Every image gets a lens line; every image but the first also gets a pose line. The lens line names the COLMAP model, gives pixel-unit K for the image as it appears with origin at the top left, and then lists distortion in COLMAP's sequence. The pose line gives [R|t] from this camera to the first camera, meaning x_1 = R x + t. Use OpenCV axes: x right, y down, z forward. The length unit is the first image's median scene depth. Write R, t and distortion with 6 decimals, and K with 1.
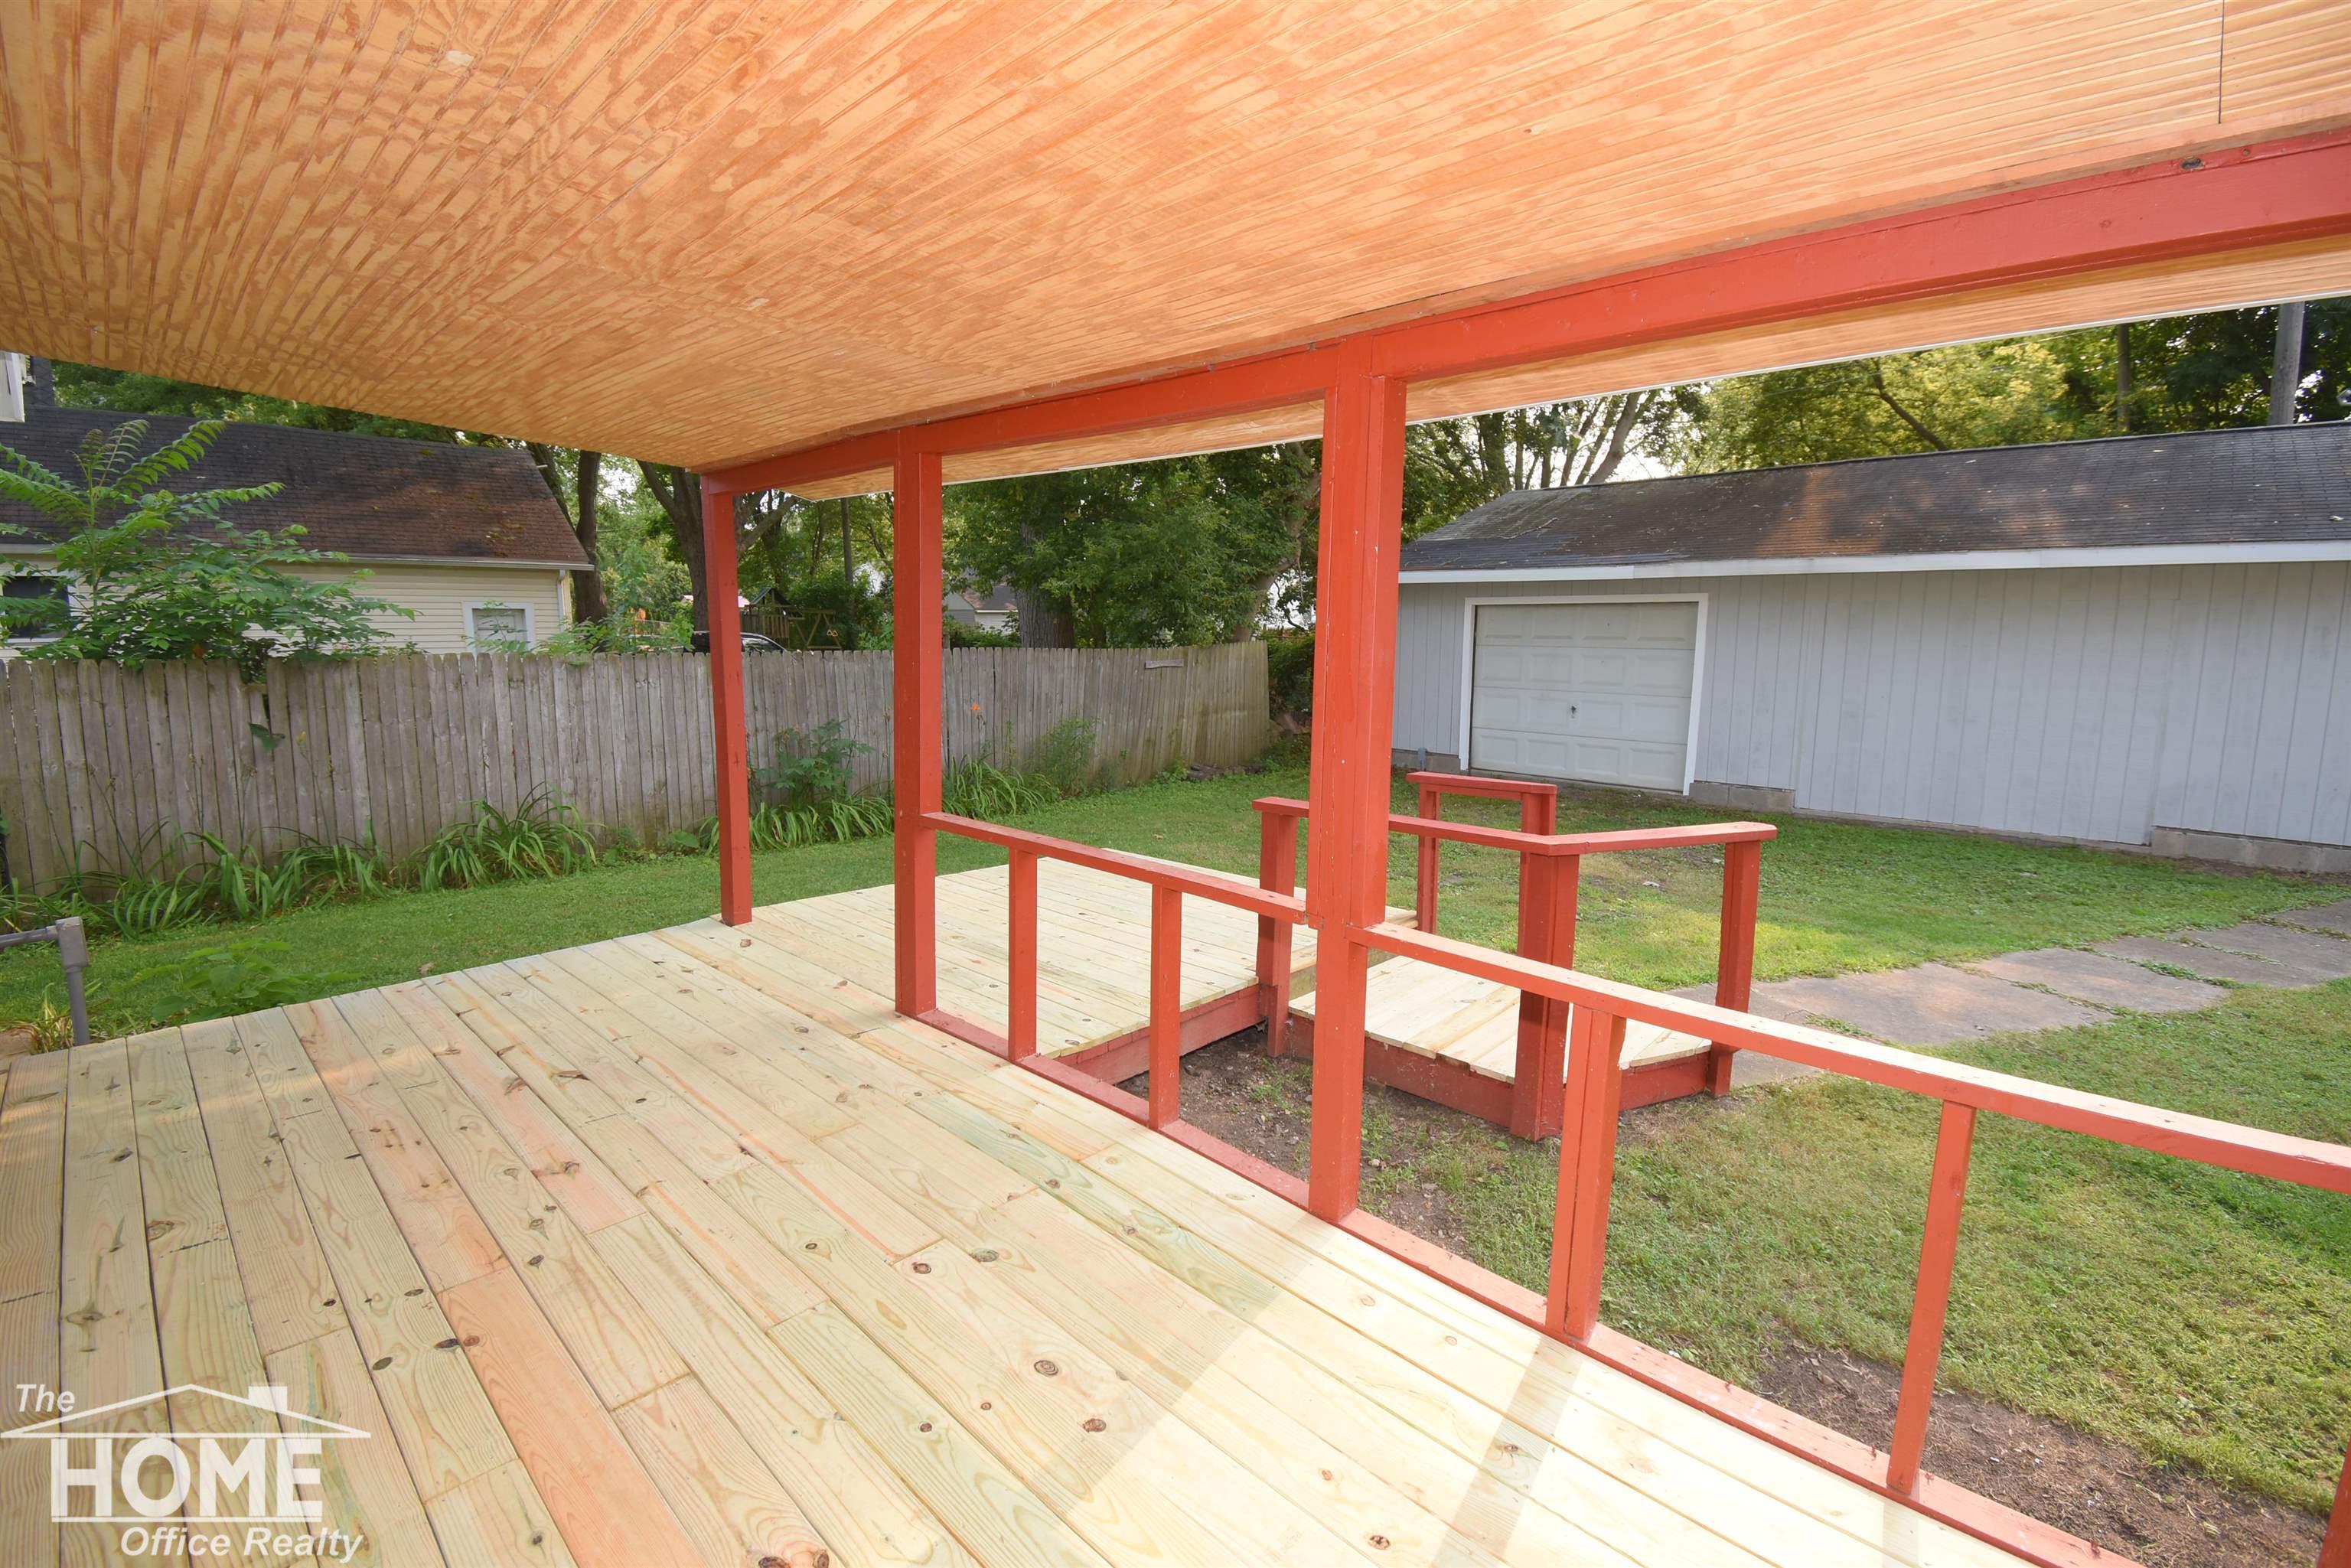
lens RADIAL K [[1034.9, 0, 1180.1], [0, 1034.9, 762.8], [0, 0, 1]] dist [0.001641, -0.013344]
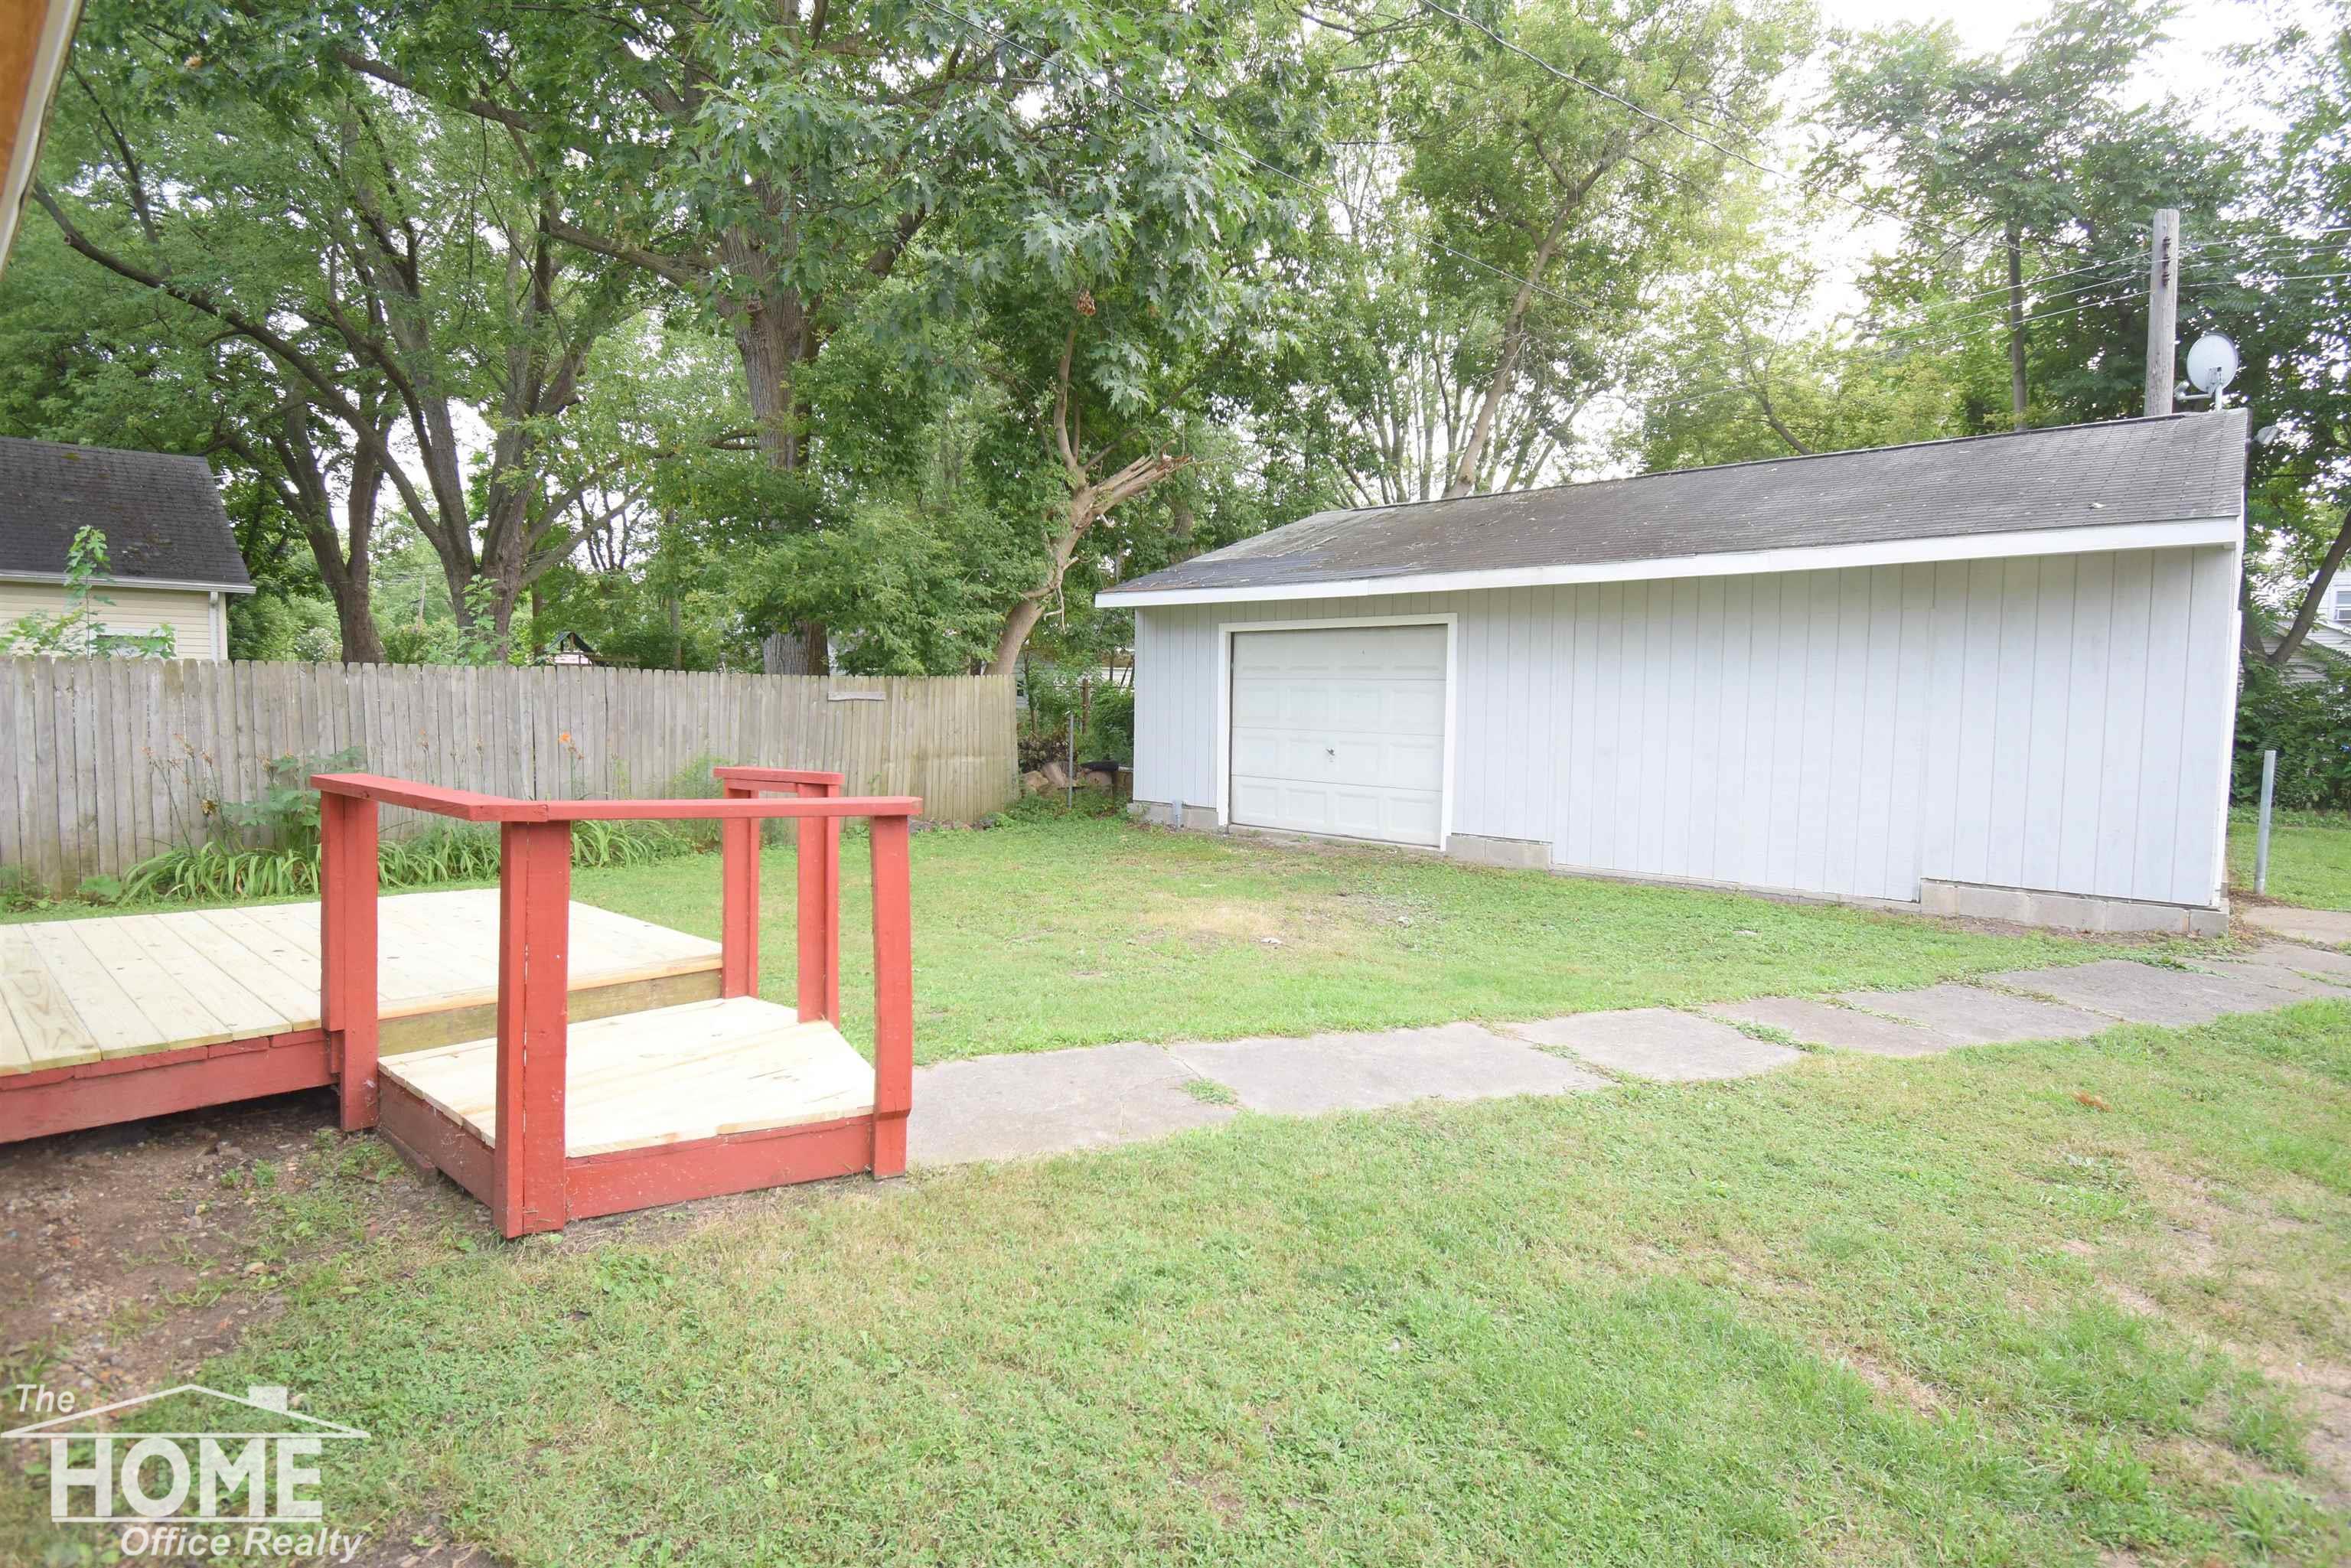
lens RADIAL K [[1158.0, 0, 1173.8], [0, 1158.0, 791.9], [0, 0, 1]] dist [-0.003815, -0.000237]
pose [[0.999671, 0.005722, 0.024995, 0.293881], [-0.004441, 0.998689, -0.050992, 0.038902], [-0.025254, 0.050865, 0.998386, 0.069542]]
